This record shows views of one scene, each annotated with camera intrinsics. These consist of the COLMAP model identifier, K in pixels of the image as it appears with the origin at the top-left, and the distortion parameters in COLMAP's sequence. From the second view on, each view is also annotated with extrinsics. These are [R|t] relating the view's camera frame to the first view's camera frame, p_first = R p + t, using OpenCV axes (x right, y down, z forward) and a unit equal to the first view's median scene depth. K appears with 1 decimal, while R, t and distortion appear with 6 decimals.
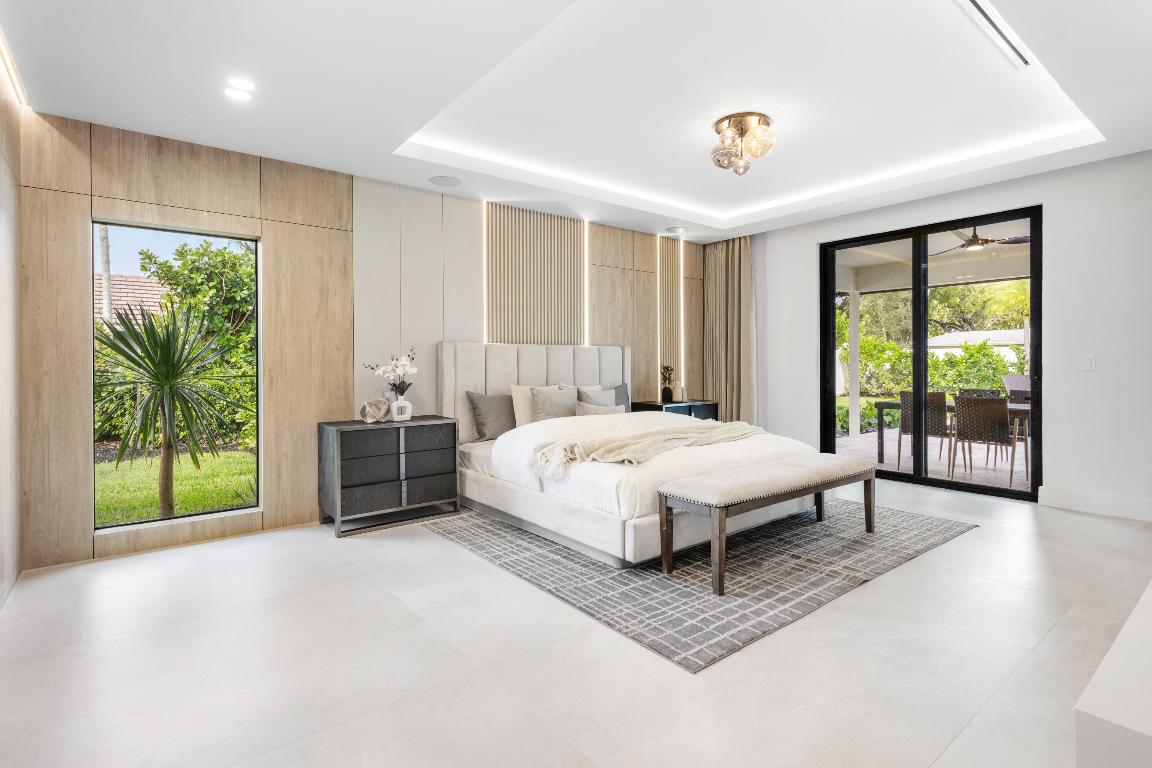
lens RADIAL K [[566.4, 0, 581.9], [0, 566.4, 381.2], [0, 0, 1]] dist [0.002274, 0.000232]
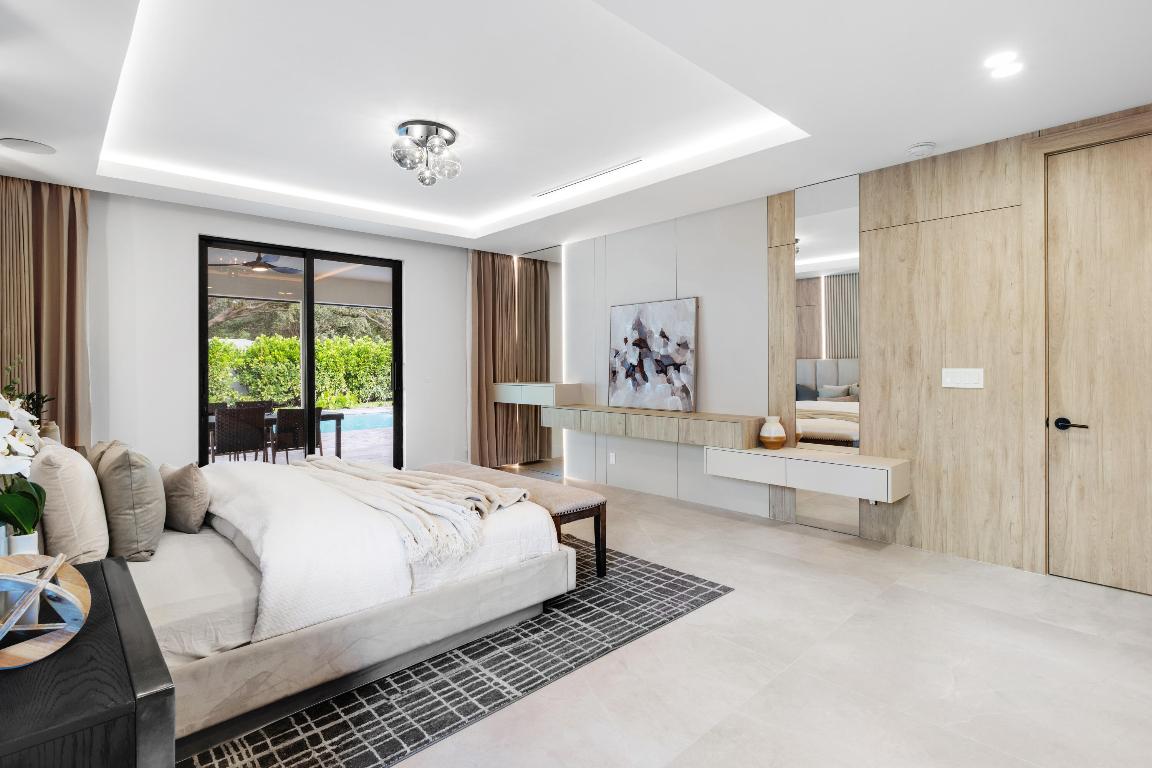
lens RADIAL K [[566.4, 0, 581.8], [0, 566.4, 372.4], [0, 0, 1]] dist [0.002274, 0.000232]
pose [[-0.084565, -0.005140, 0.996405, -0.789225], [0.040799, 0.999130, 0.008617, -0.052943], [-0.995582, 0.041381, -0.084282, 0.946308]]
